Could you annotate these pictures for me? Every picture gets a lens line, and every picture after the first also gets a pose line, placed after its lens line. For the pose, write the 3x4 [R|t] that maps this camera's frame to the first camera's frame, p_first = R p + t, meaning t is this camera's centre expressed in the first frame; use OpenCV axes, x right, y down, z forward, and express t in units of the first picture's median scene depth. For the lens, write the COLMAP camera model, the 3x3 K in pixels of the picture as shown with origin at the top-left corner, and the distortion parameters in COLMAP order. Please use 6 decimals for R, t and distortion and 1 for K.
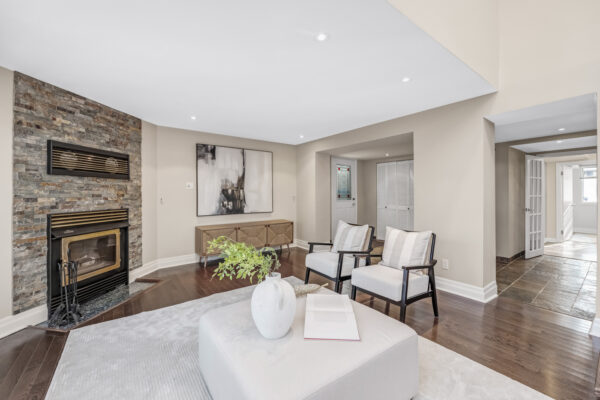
lens RADIAL K [[253.3, 0, 299.8], [0, 253.3, 197.6], [0, 0, 1]] dist [-0.015354, -0.000165]
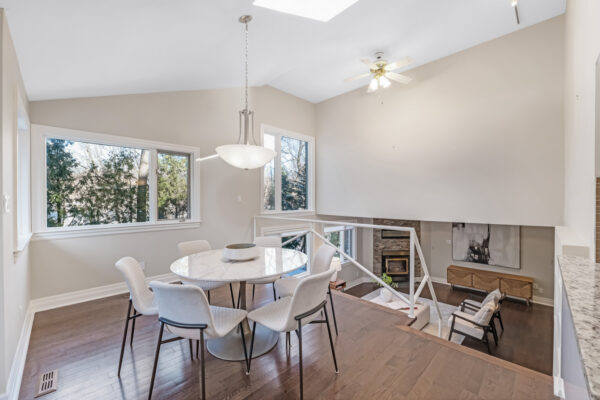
lens RADIAL K [[253.3, 0, 299.8], [0, 253.3, 197.6], [0, 0, 1]] dist [-0.015354, -0.000165]
pose [[0.142043, 0.016433, -0.989724, 1.771763], [-0.012422, 0.999813, 0.014818, -0.559787], [0.989782, 0.010189, 0.142221, -0.459954]]
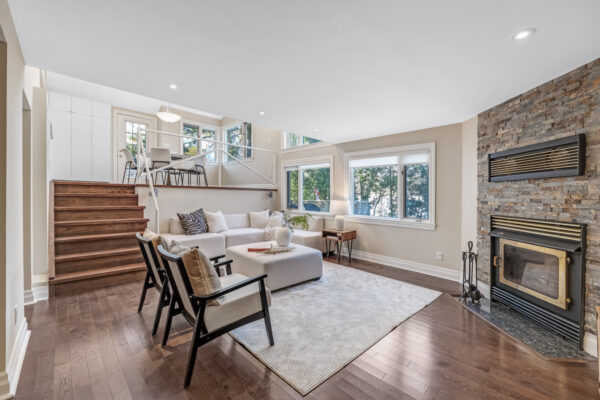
lens RADIAL K [[253.3, 0, 299.8], [0, 253.3, 197.6], [0, 0, 1]] dist [-0.015354, -0.000165]
pose [[-0.991578, 0.002533, -0.129489, 0.069417], [-0.000075, 0.999797, 0.020131, -0.035626], [0.129513, 0.019971, -0.991377, 1.750117]]
